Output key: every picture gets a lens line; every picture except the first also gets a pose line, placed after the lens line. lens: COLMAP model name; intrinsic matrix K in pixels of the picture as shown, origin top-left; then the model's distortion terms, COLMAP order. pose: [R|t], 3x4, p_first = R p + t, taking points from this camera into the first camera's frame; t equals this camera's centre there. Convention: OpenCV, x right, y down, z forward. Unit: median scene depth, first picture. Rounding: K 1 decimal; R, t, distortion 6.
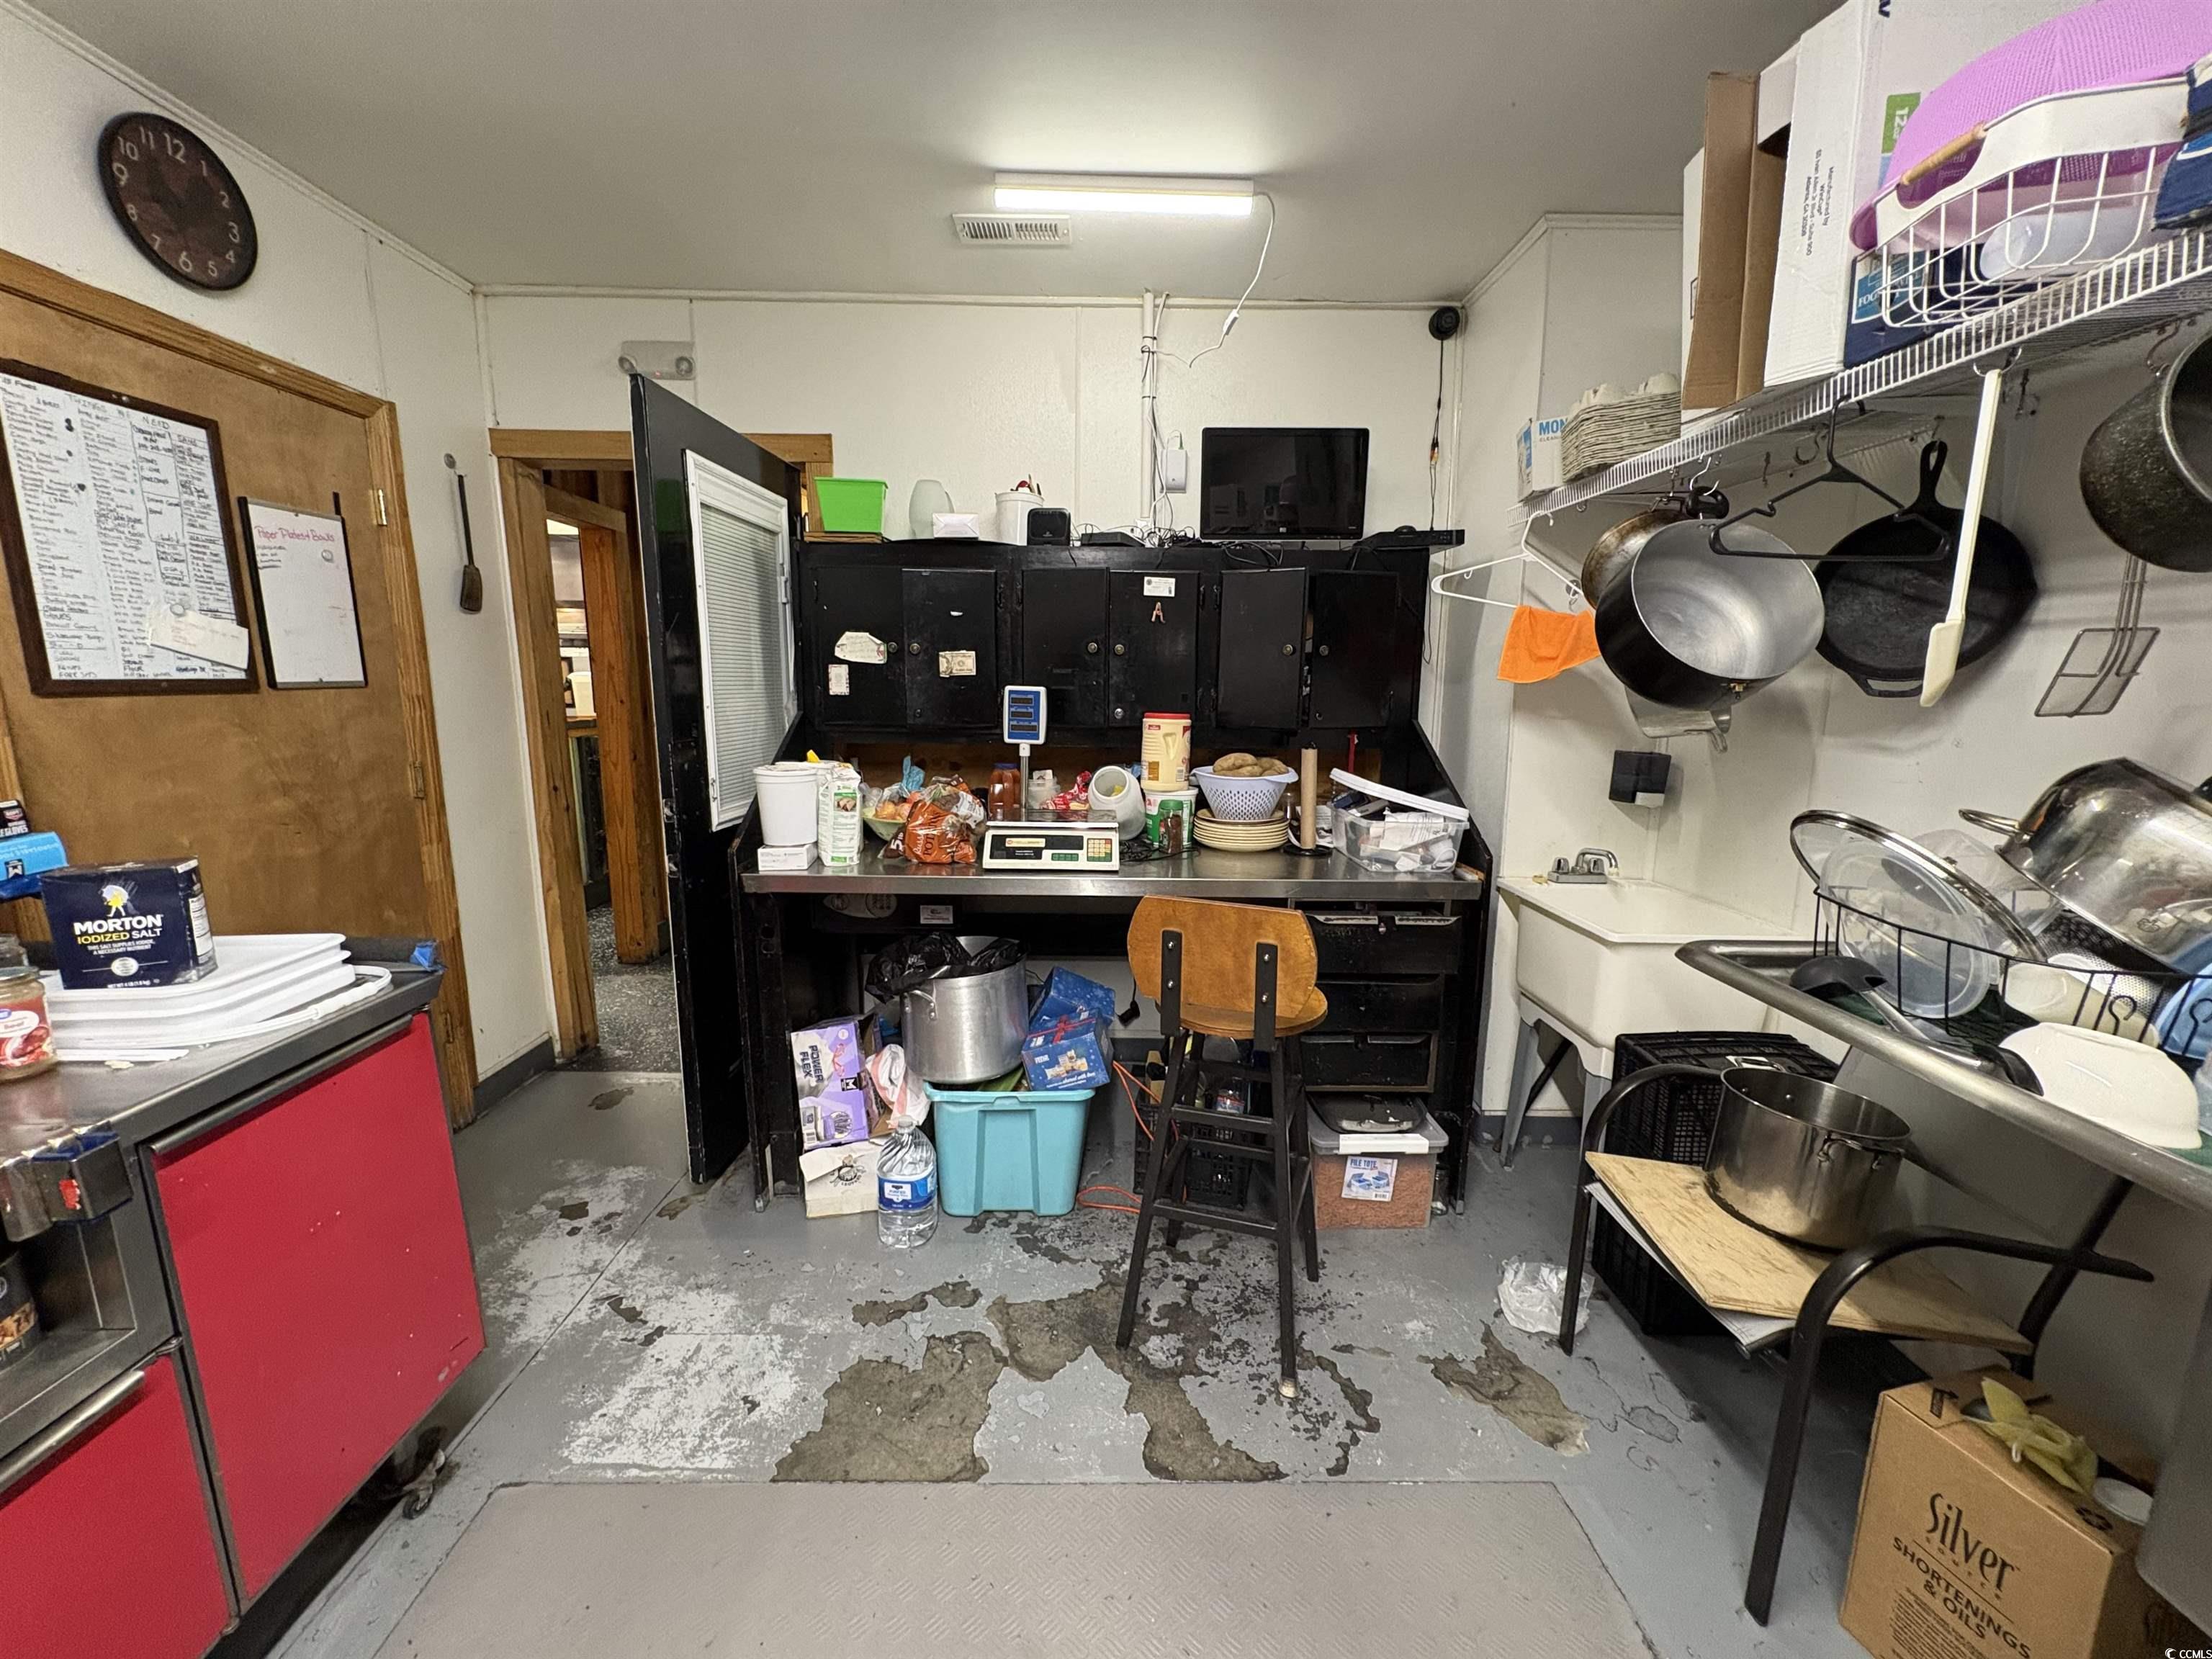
lens RADIAL K [[880.5, 0, 1108.4], [0, 880.5, 831.4], [0, 0, 1]] dist [-0.000117, 0.000391]
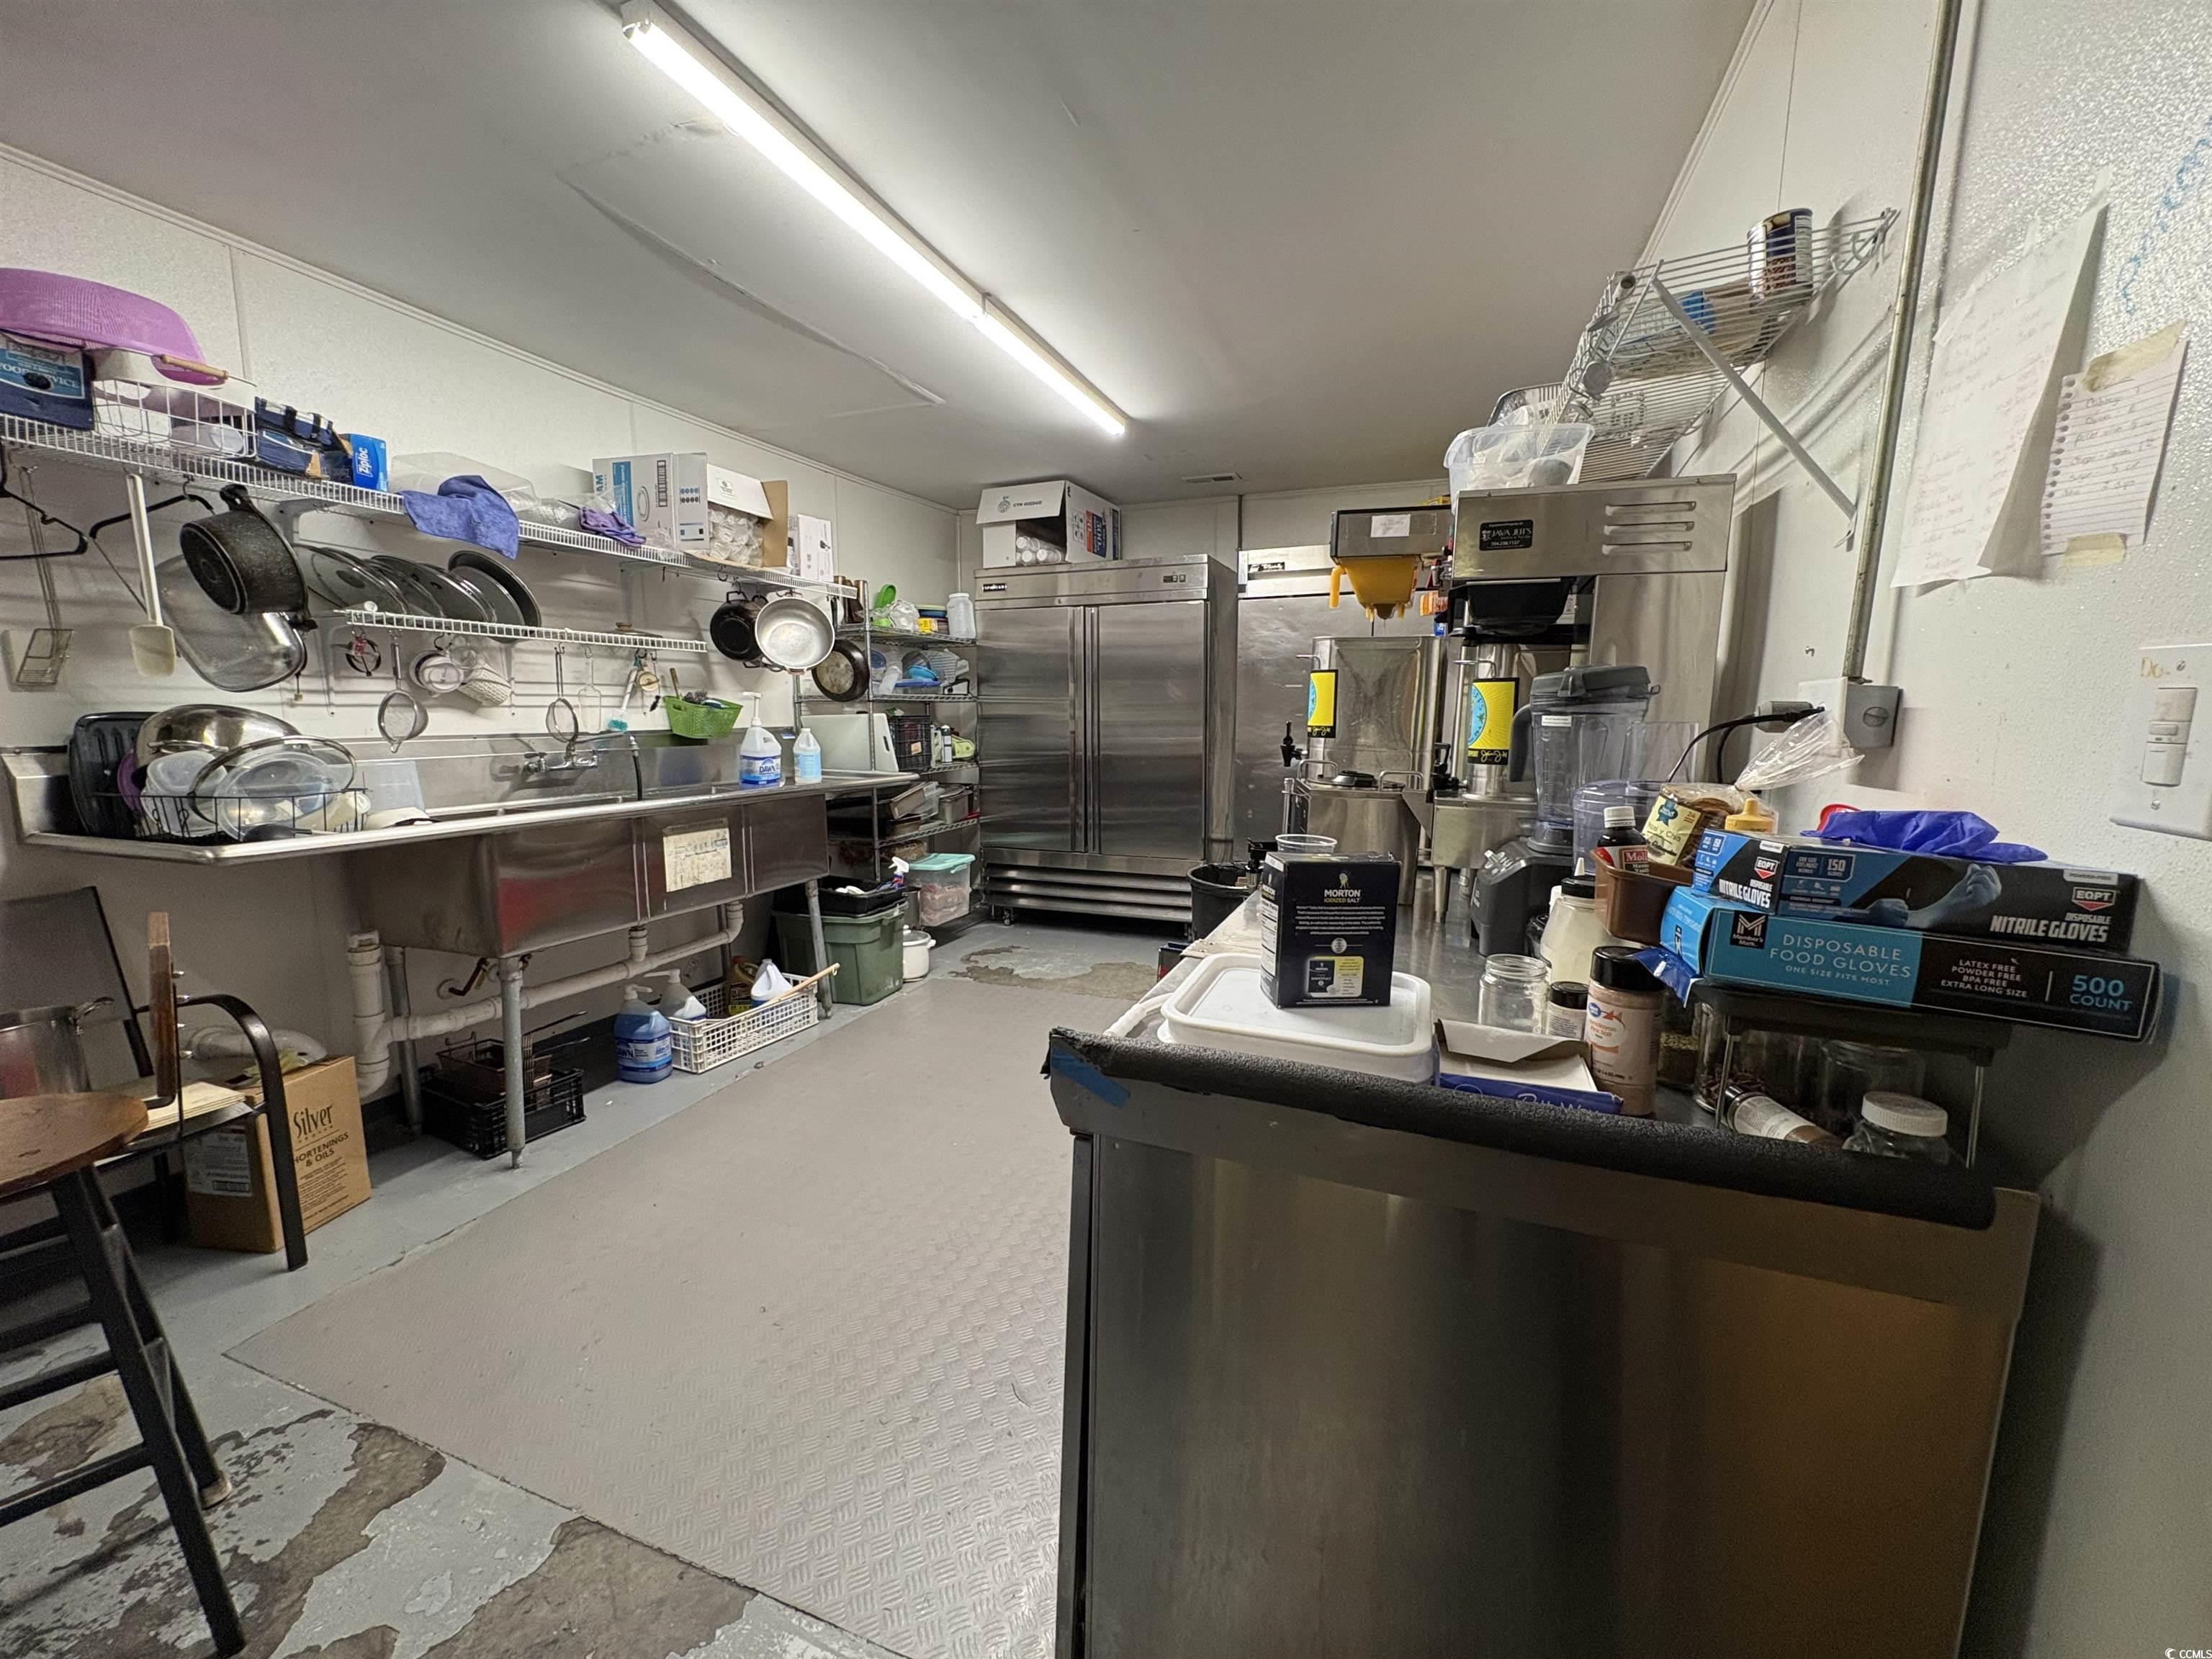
lens RADIAL K [[880.5, 0, 1106.8], [0, 880.5, 830.3], [0, 0, 1]] dist [-0.000117, 0.000391]
pose [[-0.927490, -0.057204, 0.369446, -1.119893], [0.056050, 0.955777, 0.288703, -0.212567], [-0.369622, 0.288476, -0.883267, 1.639712]]
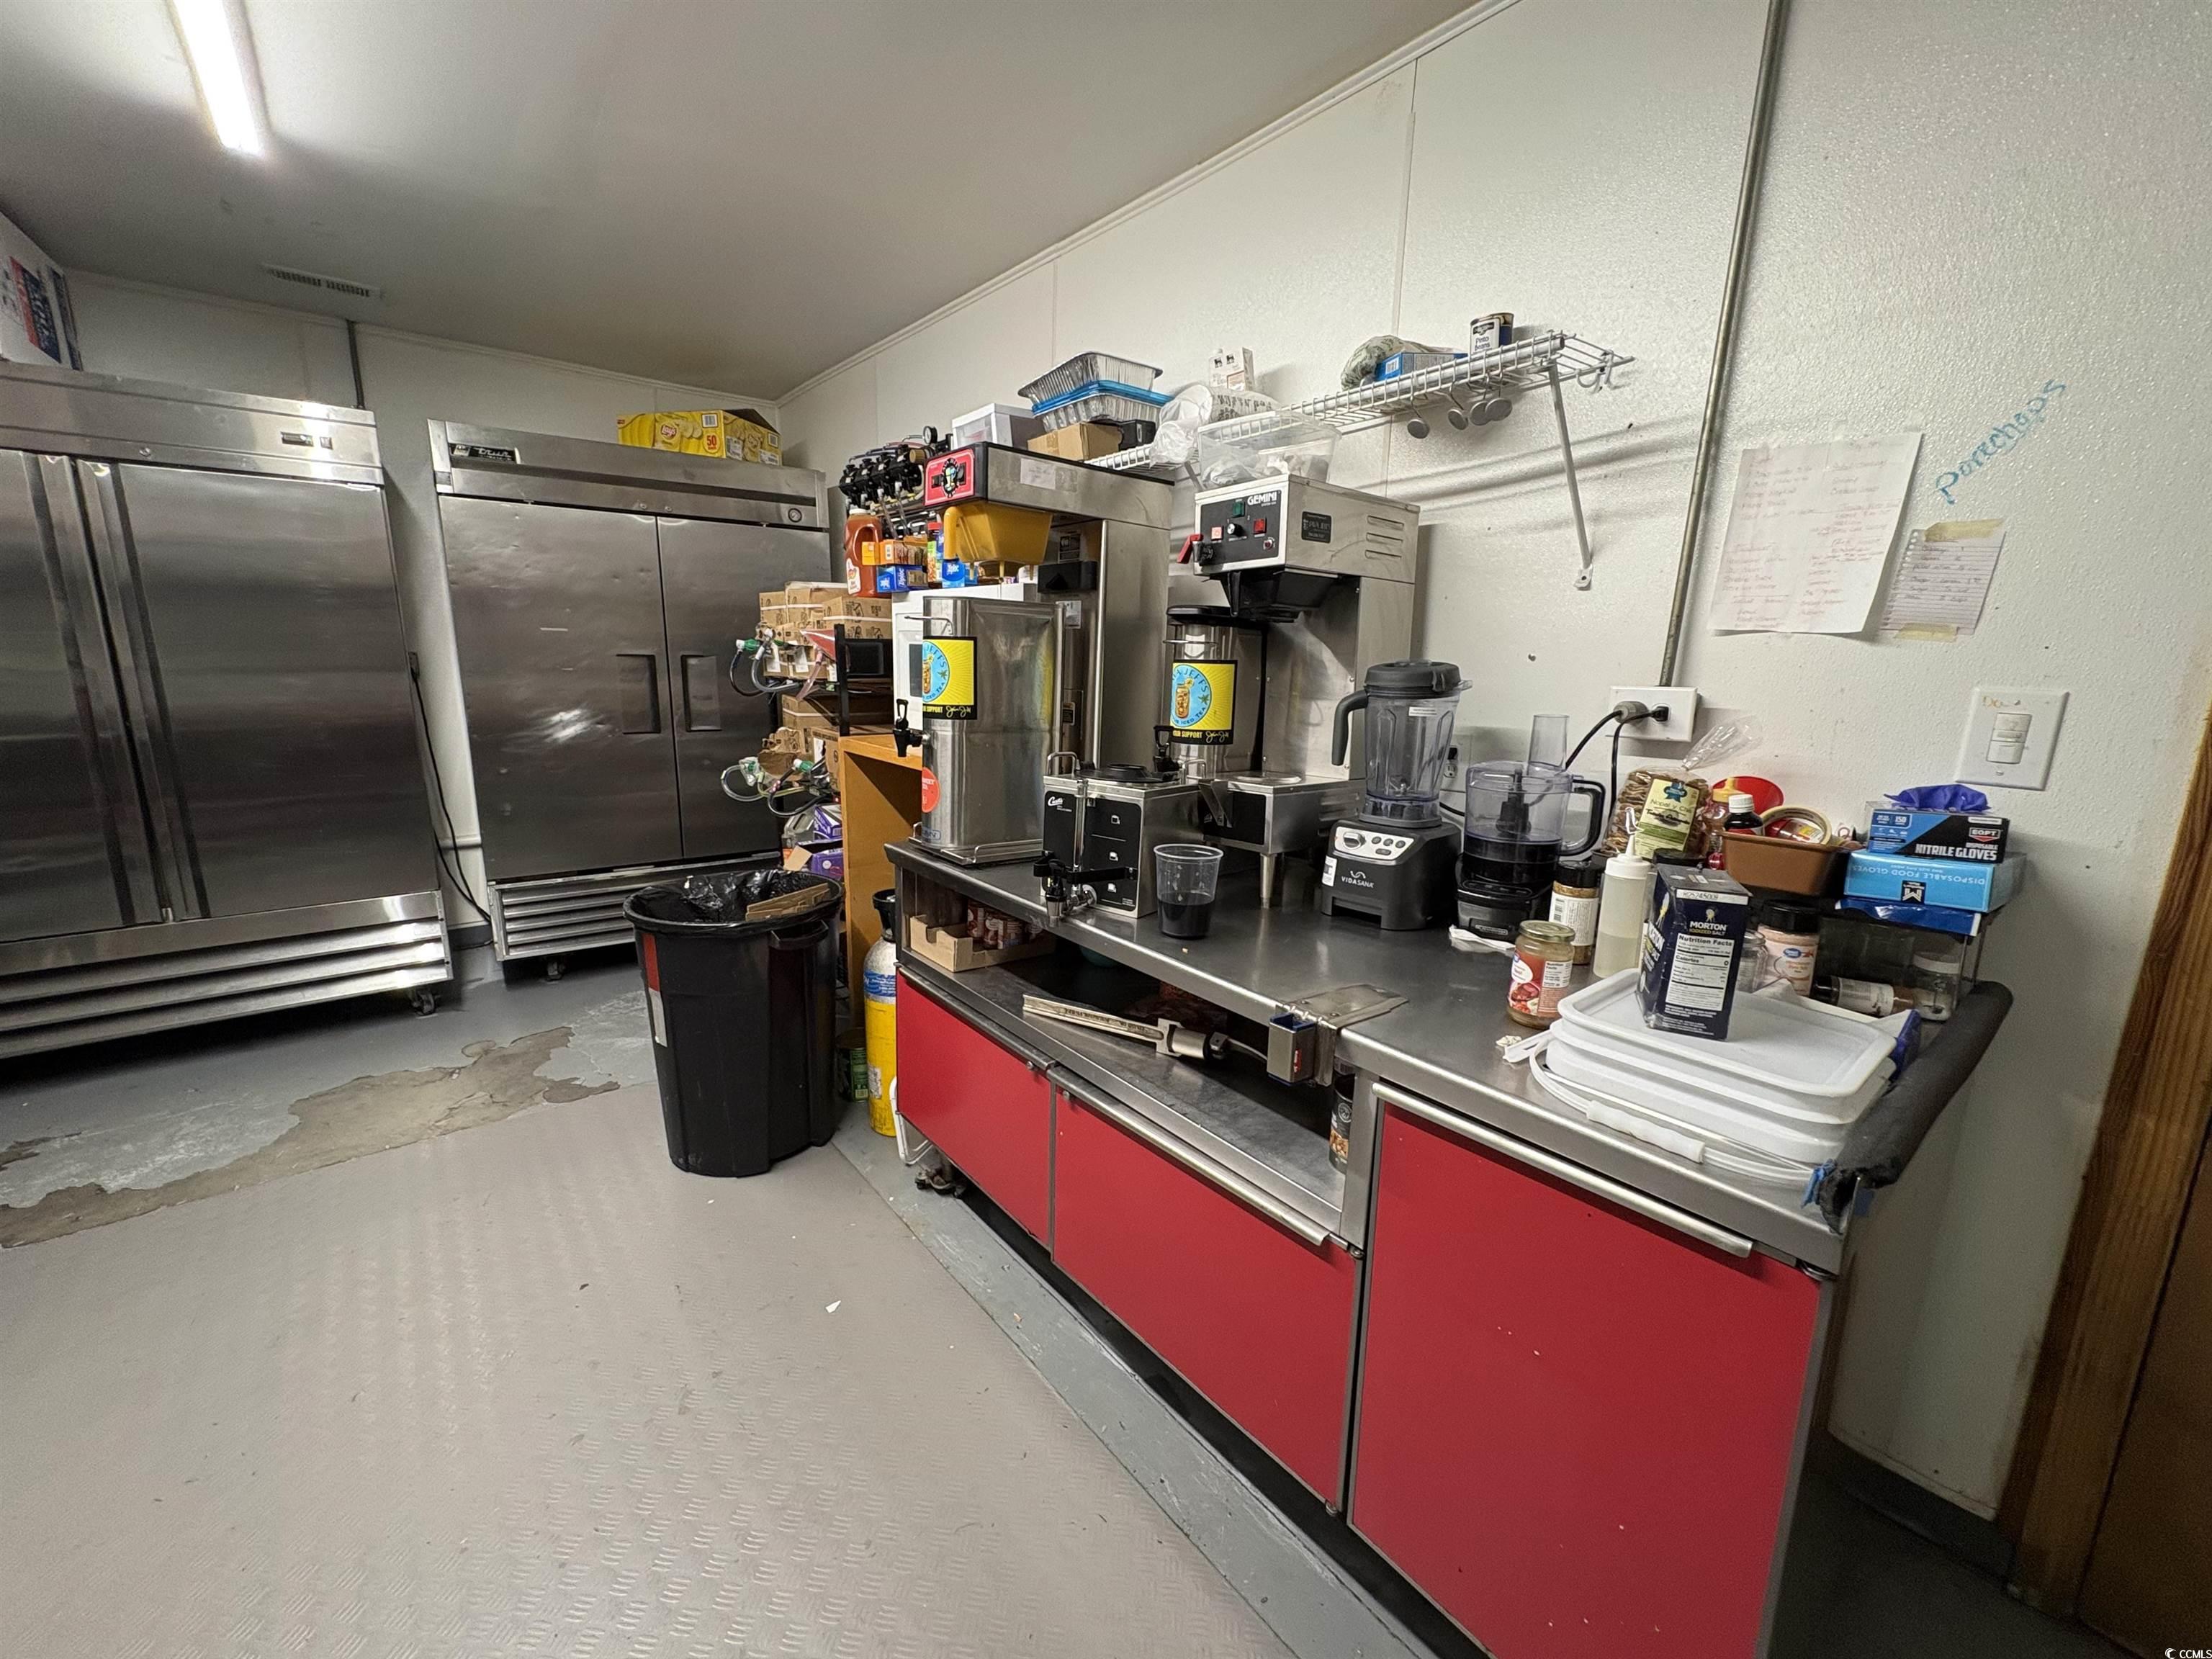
lens RADIAL K [[880.5, 0, 1104.8], [0, 880.5, 830.6], [0, 0, 1]] dist [-0.000117, 0.000391]
pose [[-0.789382, 0.100714, -0.605585, -0.155227], [-0.125175, 0.939322, 0.319384, -0.178534], [0.601006, 0.327920, -0.728877, 1.136524]]
